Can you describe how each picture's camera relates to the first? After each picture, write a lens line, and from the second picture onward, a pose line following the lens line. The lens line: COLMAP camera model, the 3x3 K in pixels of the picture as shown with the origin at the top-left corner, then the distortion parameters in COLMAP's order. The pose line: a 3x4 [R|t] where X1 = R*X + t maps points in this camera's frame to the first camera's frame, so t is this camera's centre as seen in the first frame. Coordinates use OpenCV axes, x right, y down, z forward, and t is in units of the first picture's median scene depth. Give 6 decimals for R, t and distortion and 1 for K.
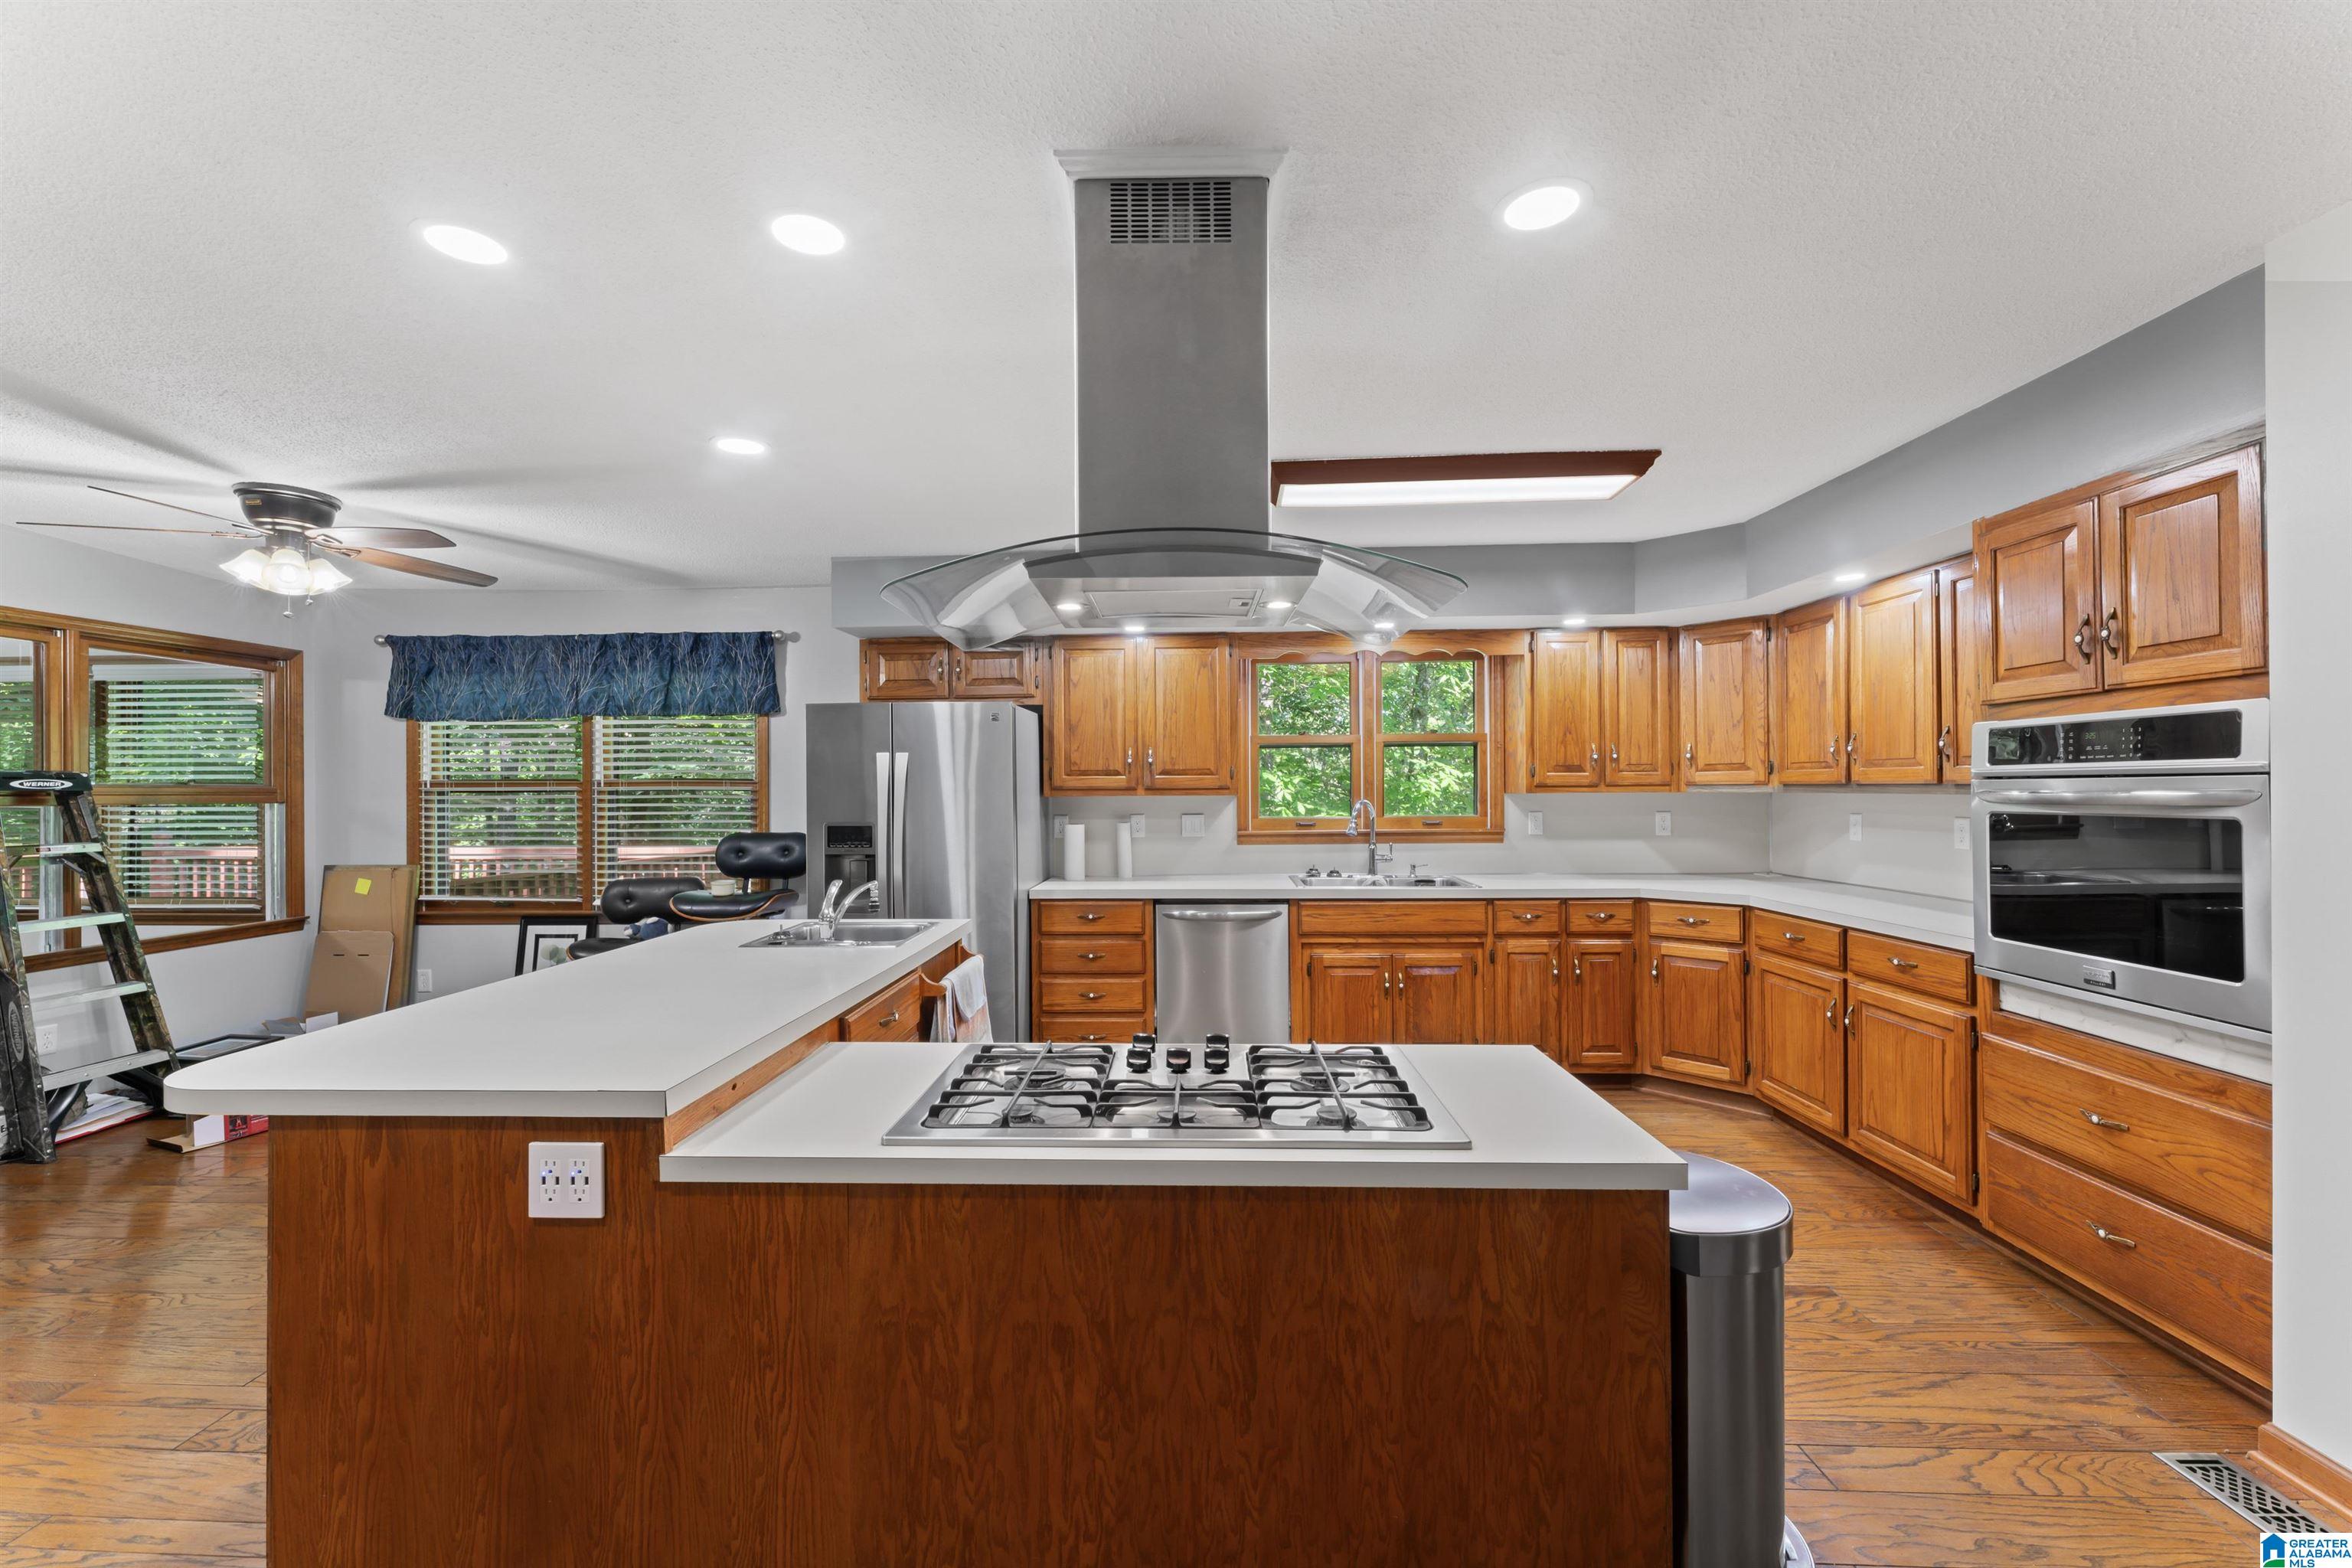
lens RADIAL K [[937.0, 0, 1175.7], [0, 937.0, 785.6], [0, 0, 1]] dist [0.003024, 0.000051]
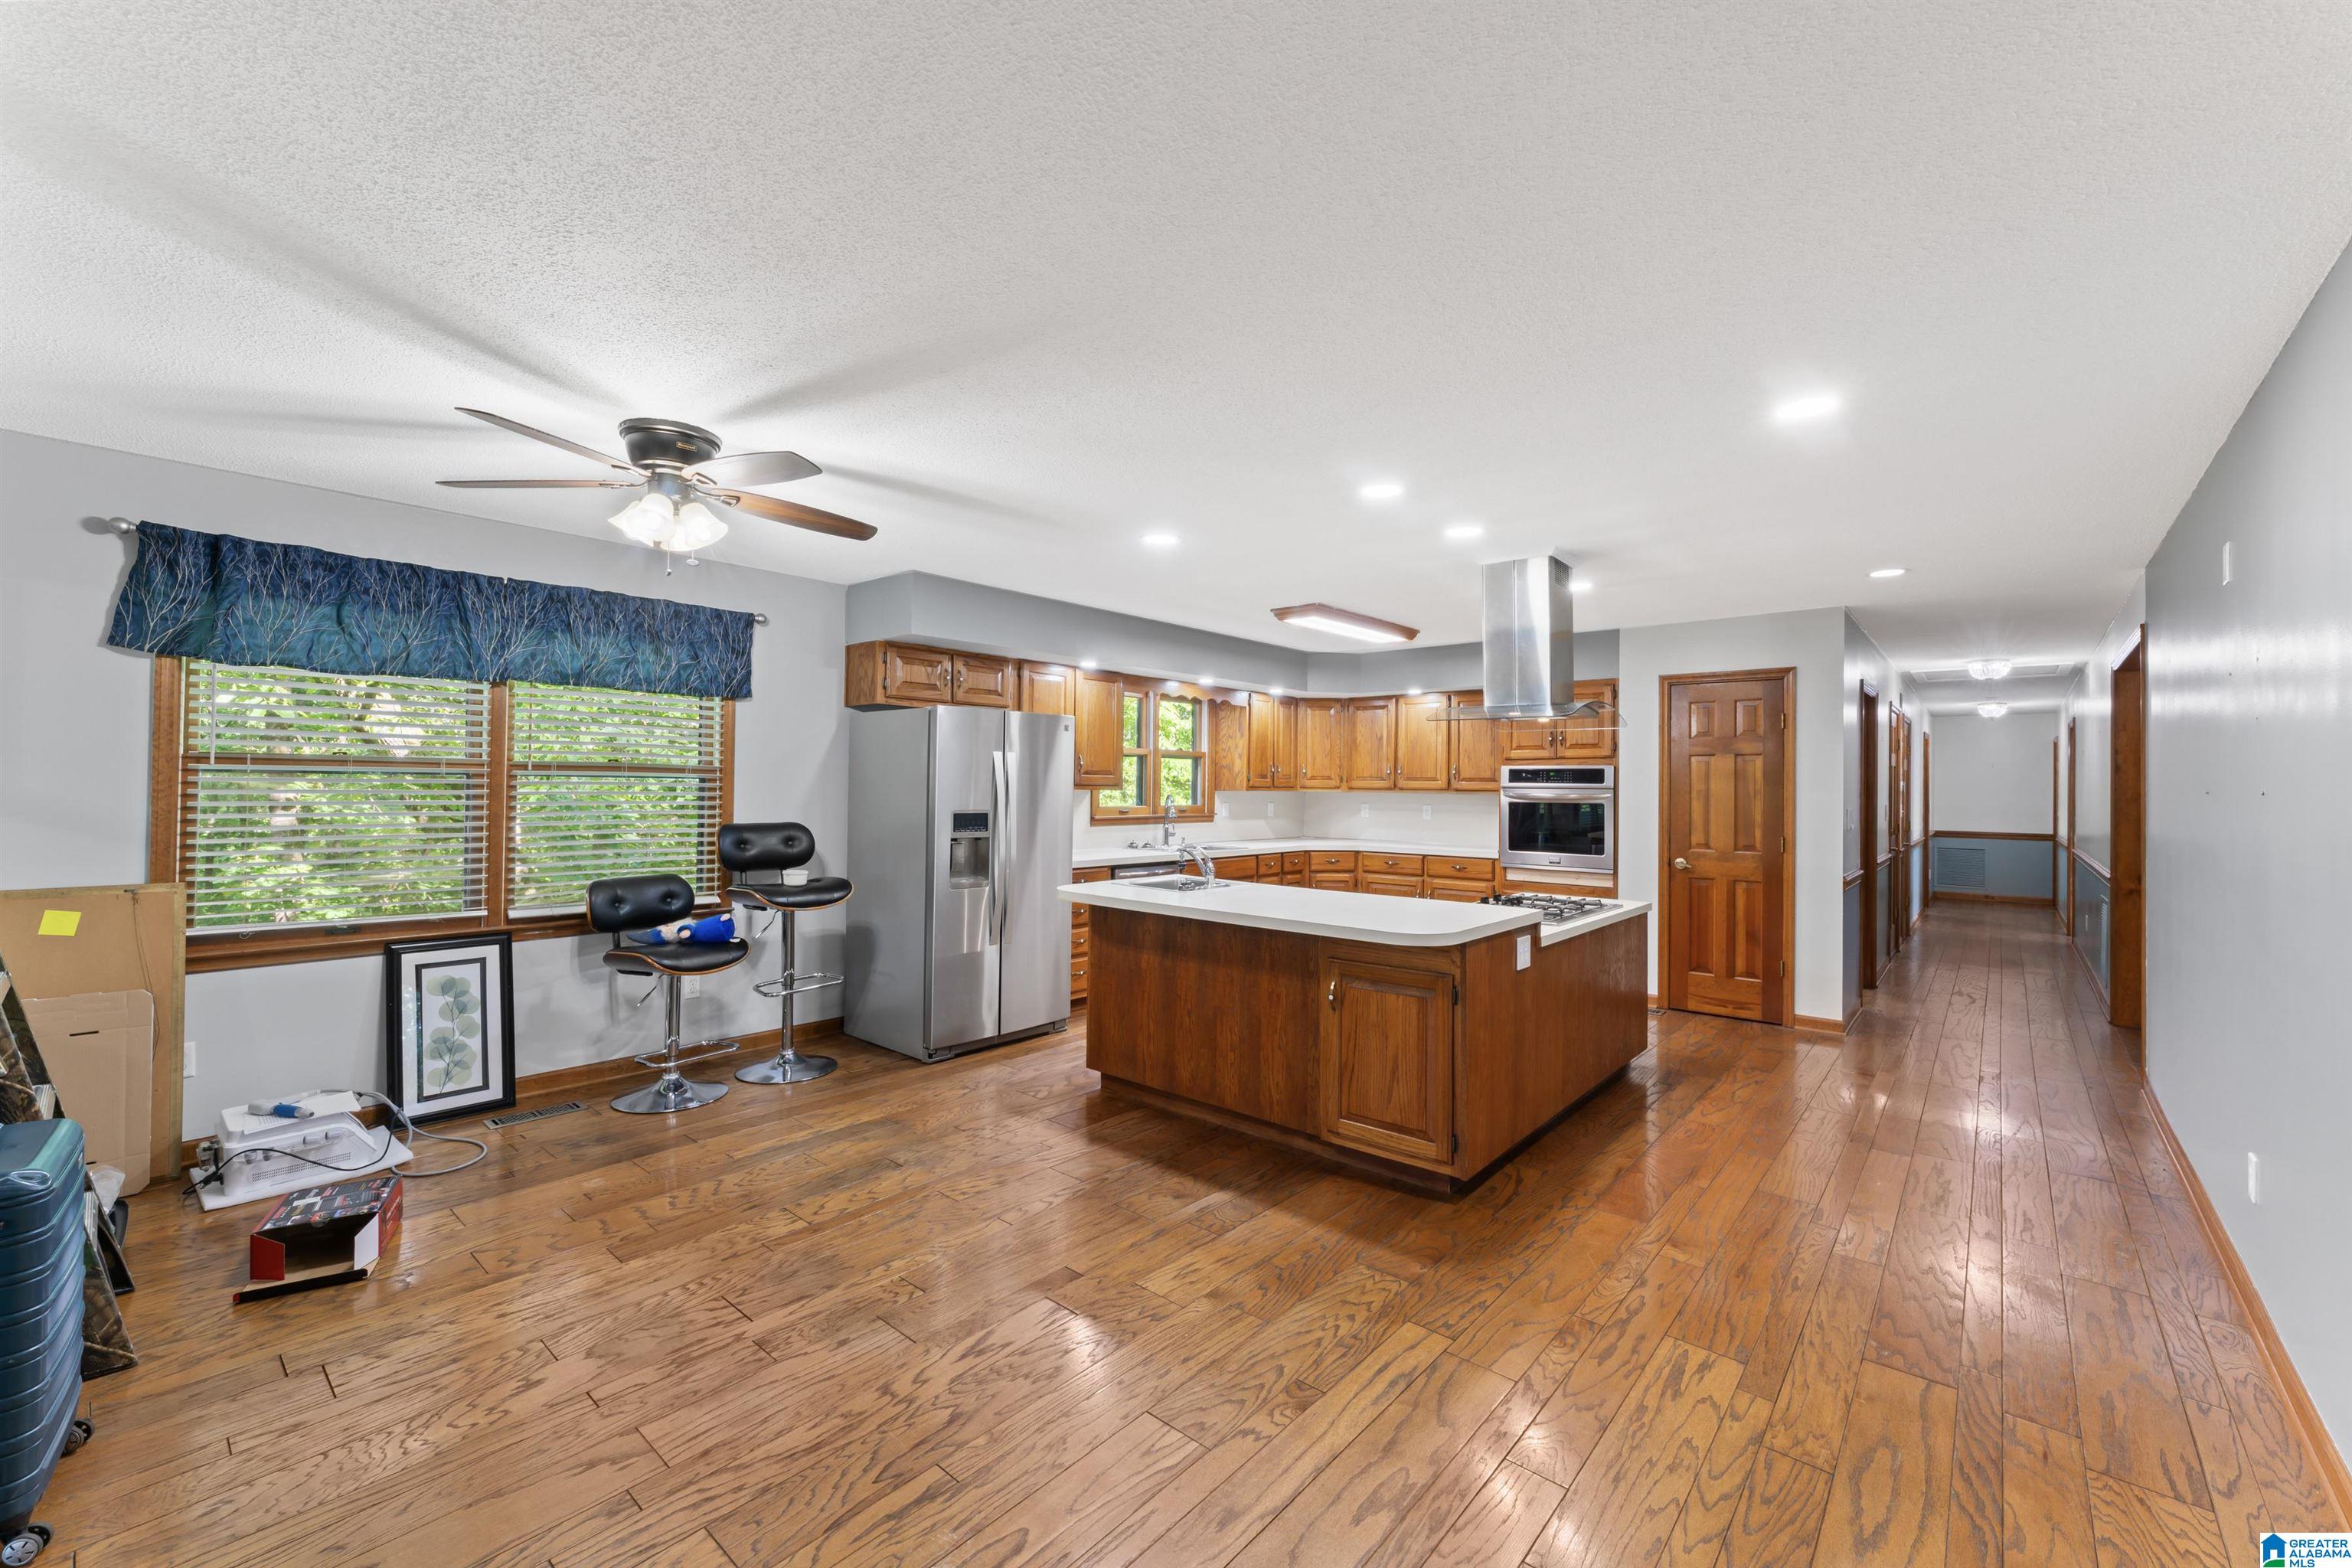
lens RADIAL K [[937.0, 0, 1182.2], [0, 937.0, 784.8], [0, 0, 1]] dist [0.003024, 0.000051]
pose [[0.627433, 0.015988, 0.778507, -0.973054], [-0.019850, 0.999793, -0.004534, 0.006897], [-0.778418, -0.012609, 0.627620, 0.059862]]
